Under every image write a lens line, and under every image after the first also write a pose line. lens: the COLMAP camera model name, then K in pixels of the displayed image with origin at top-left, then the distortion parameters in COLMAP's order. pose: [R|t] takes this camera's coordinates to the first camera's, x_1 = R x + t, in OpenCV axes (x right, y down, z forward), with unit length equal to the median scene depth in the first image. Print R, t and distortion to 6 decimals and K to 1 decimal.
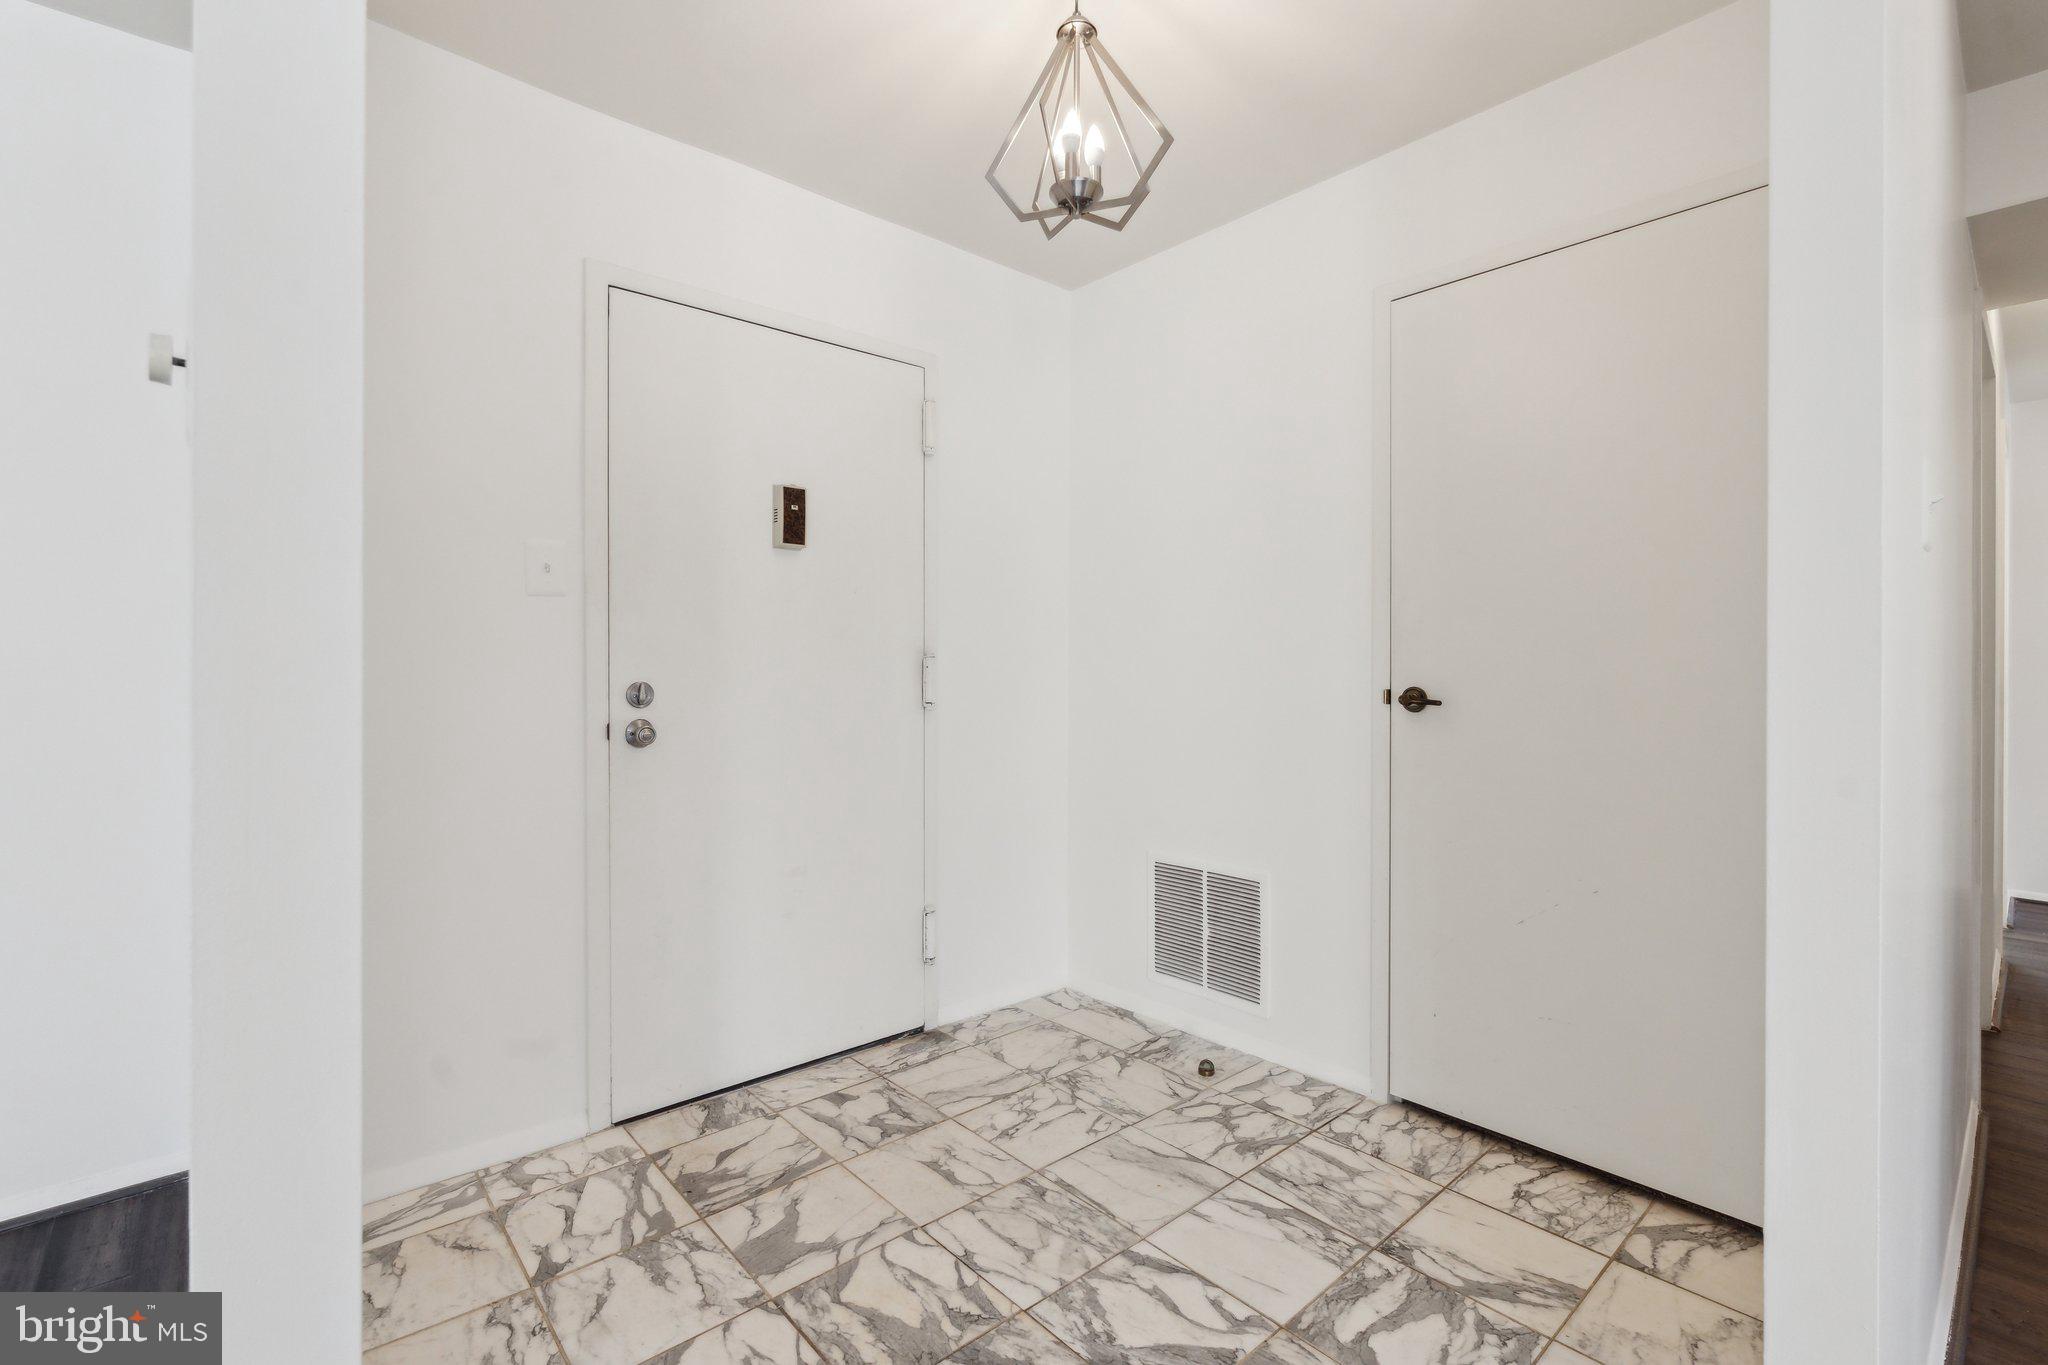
lens RADIAL K [[914.5, 0, 1023.5], [0, 914.5, 675.6], [0, 0, 1]] dist [0.000787, 0.000144]
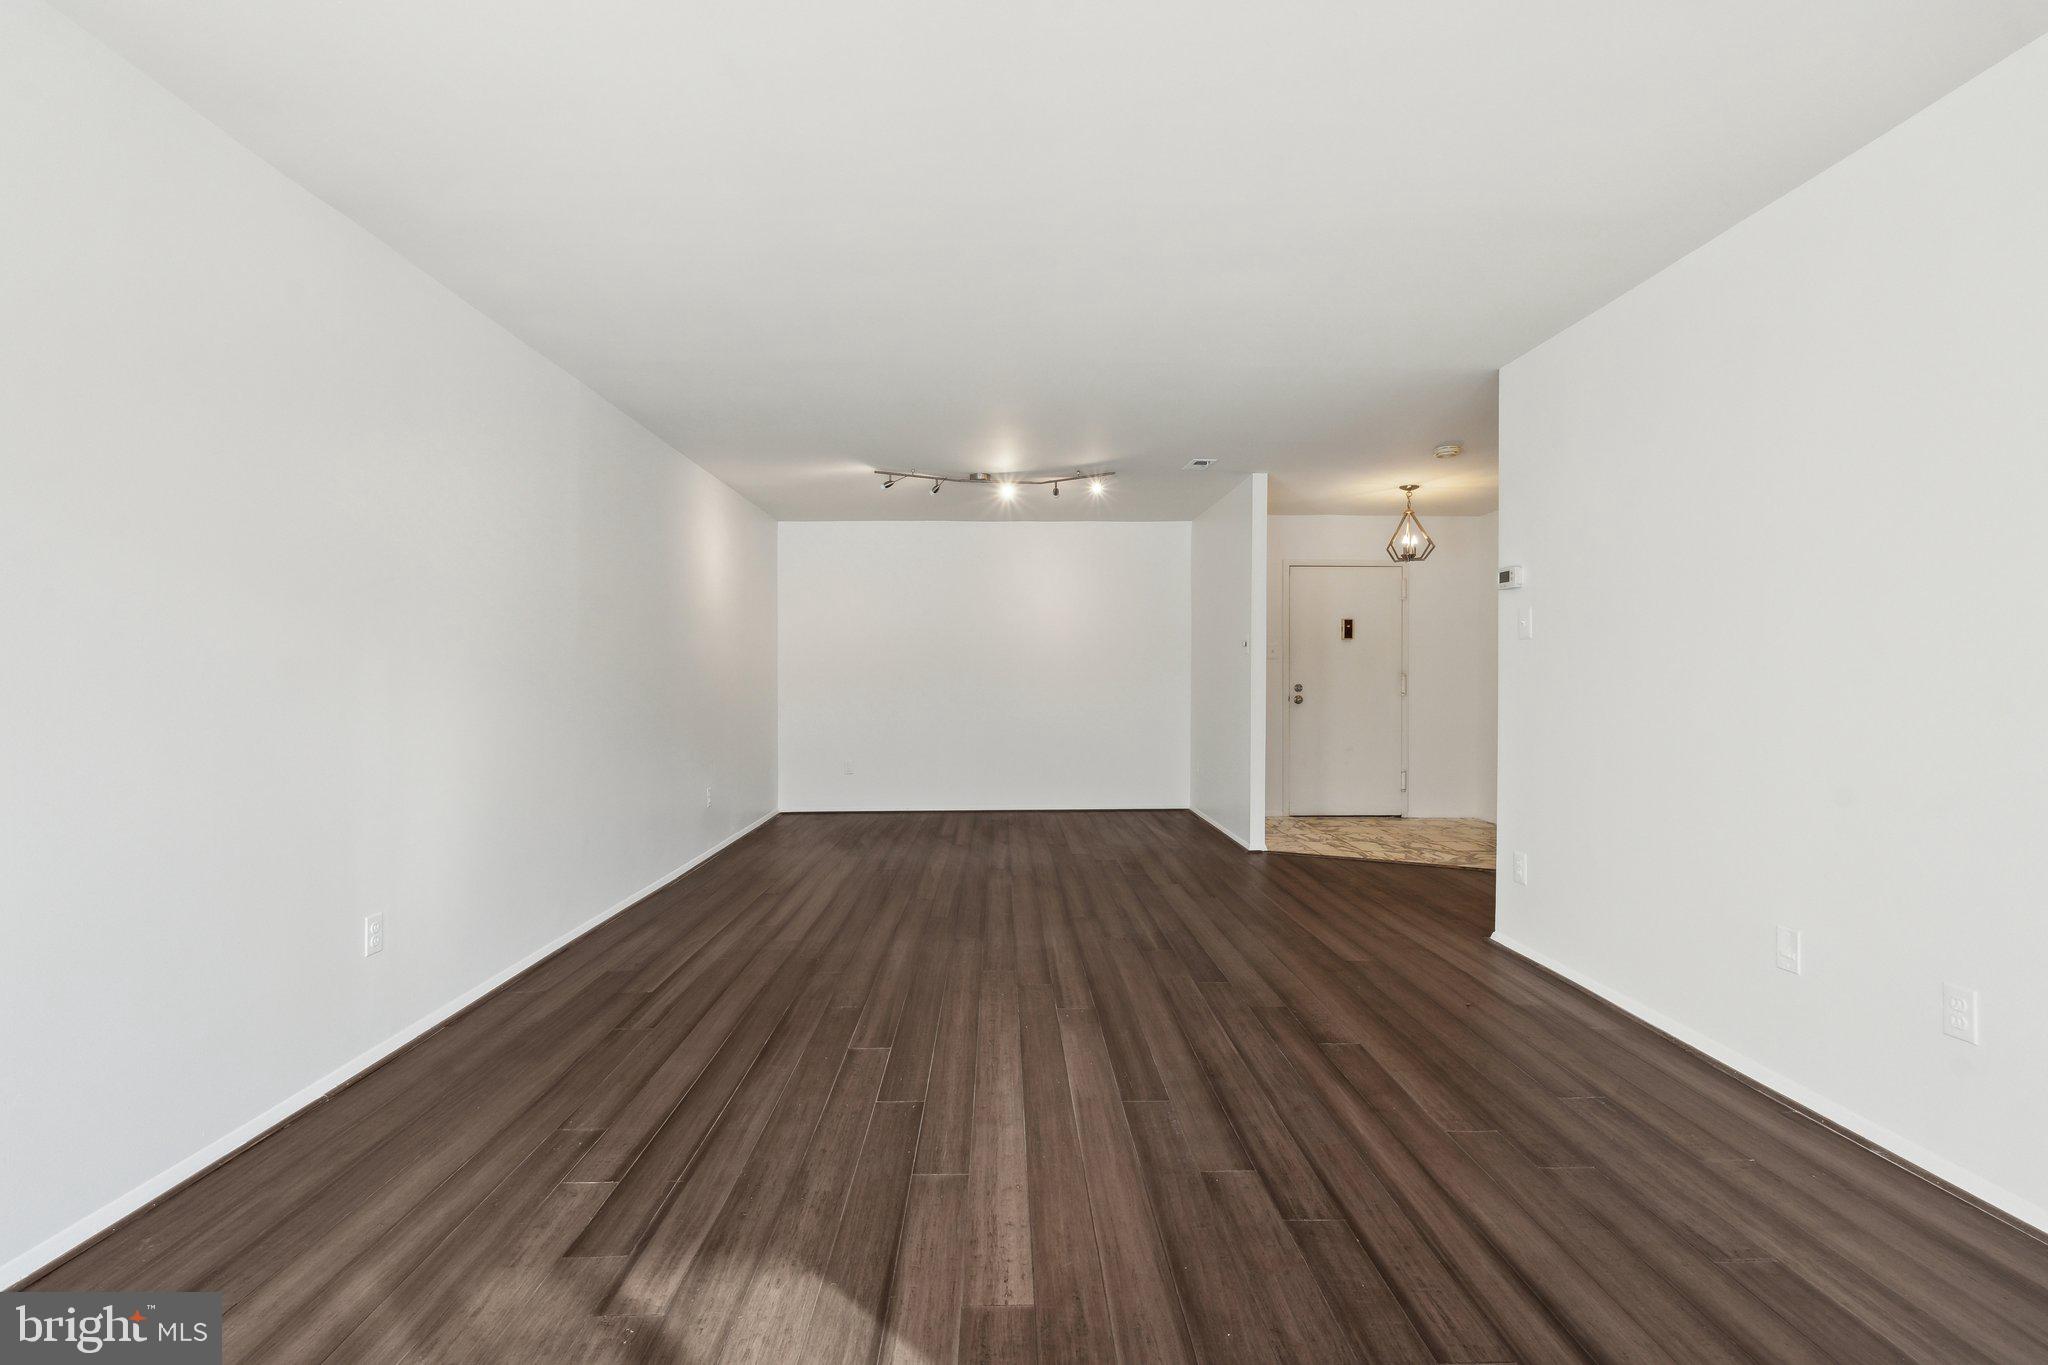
lens RADIAL K [[914.5, 0, 1023.5], [0, 914.5, 675.6], [0, 0, 1]] dist [0.000787, 0.000144]
pose [[0.762433, 0.001307, -0.647066, 0.794866], [-0.003603, 0.999991, -0.002227, -0.010618], [0.647057, 0.004029, 0.762431, -1.789459]]
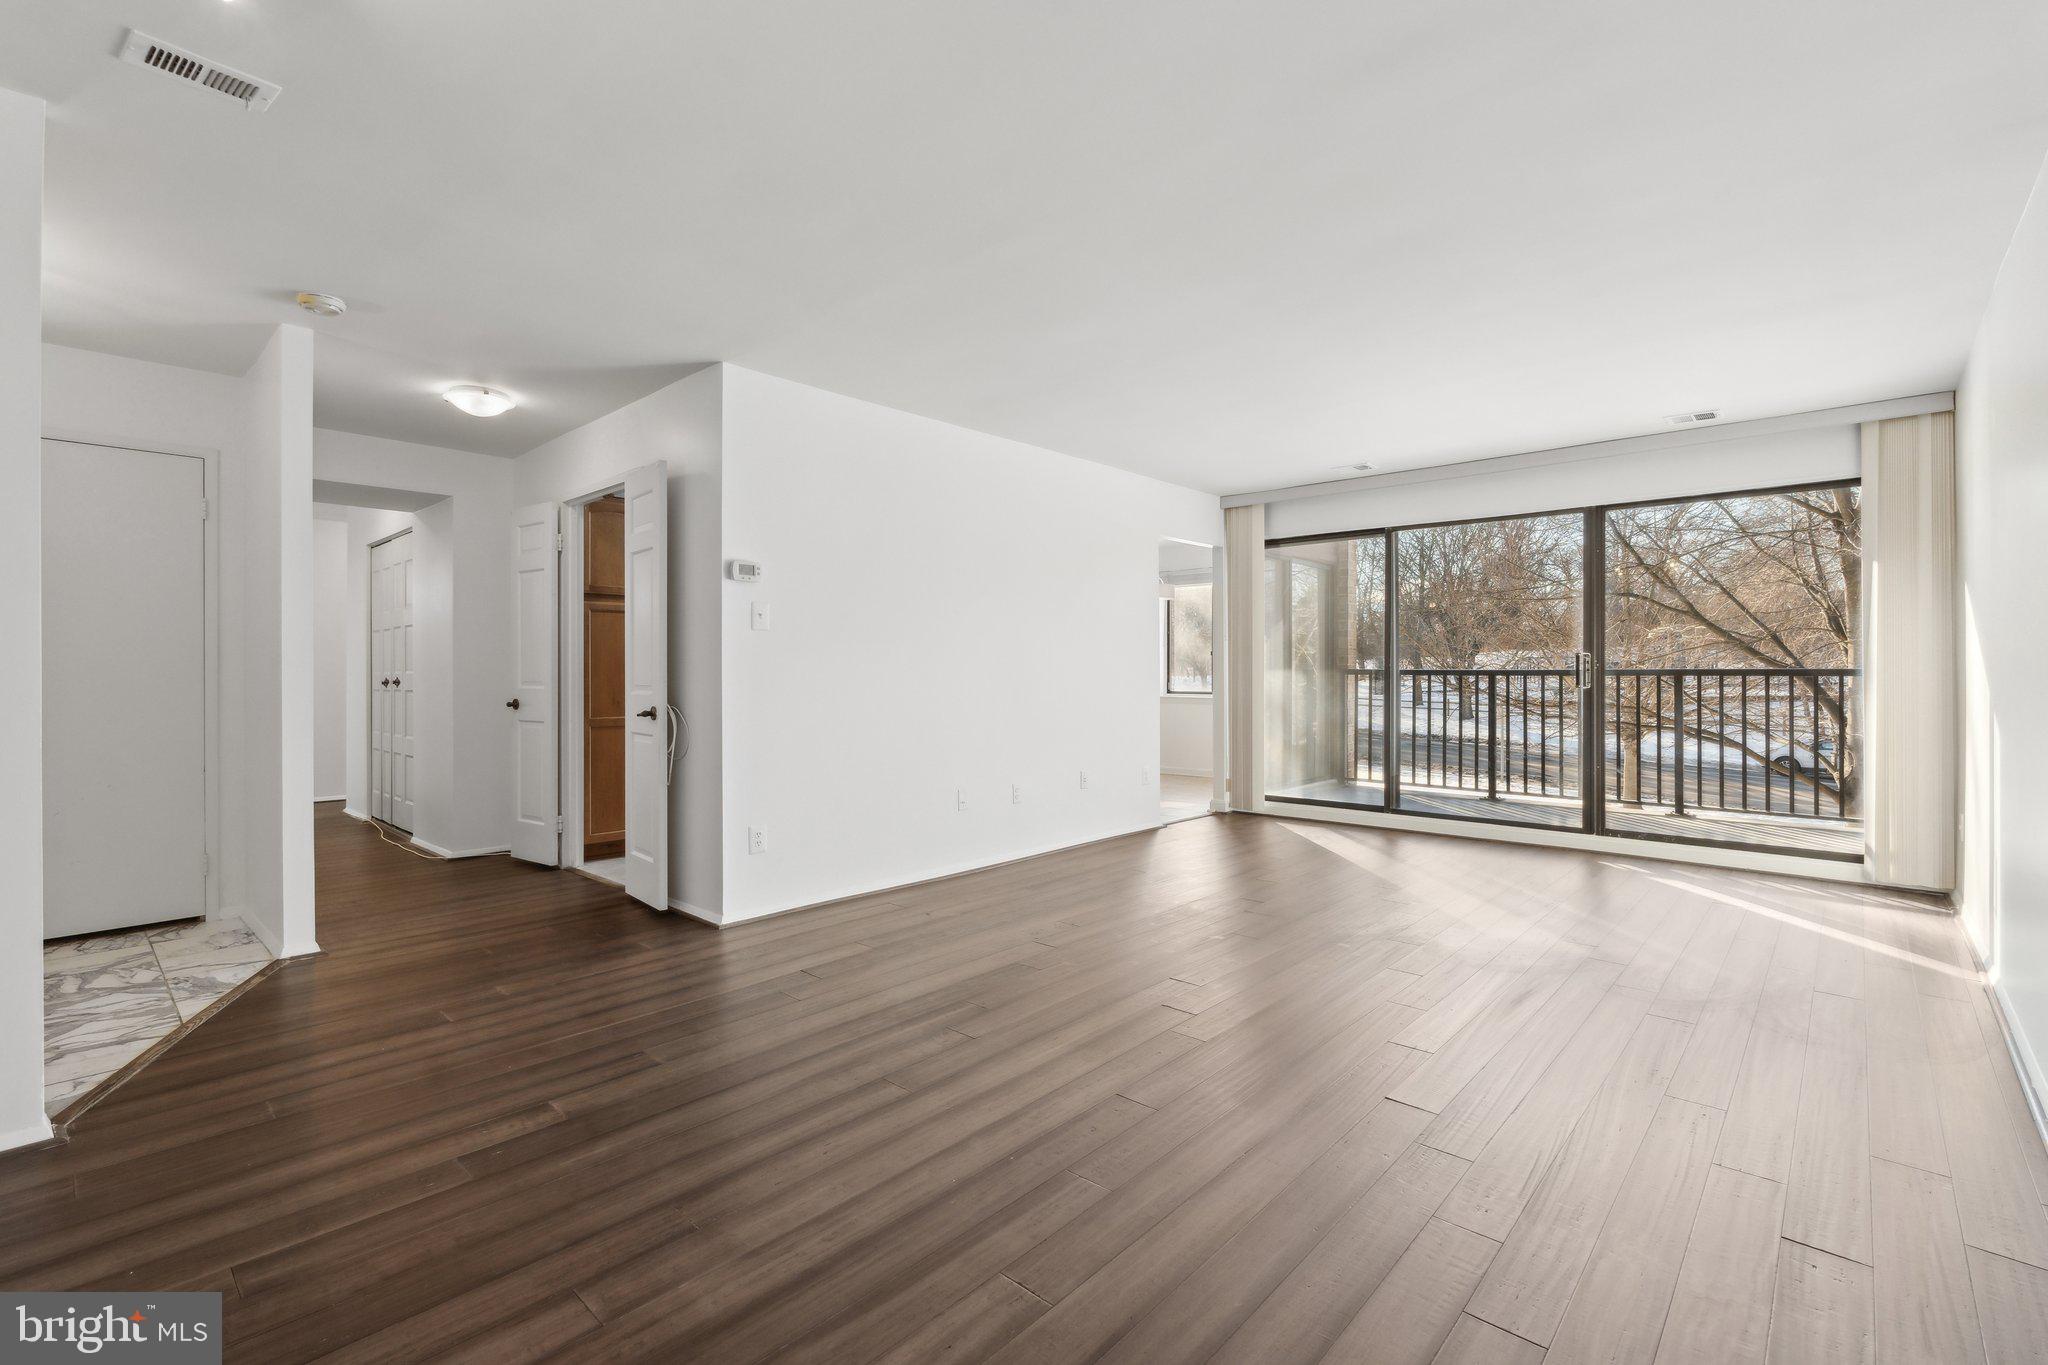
lens RADIAL K [[914.5, 0, 1023.5], [0, 914.5, 675.6], [0, 0, 1]] dist [0.000787, 0.000144]
pose [[-0.101350, -0.000691, 0.994851, -1.082859], [0.003650, 0.999993, 0.001066, 0.004425], [-0.994844, 0.003739, -0.101347, -0.522552]]
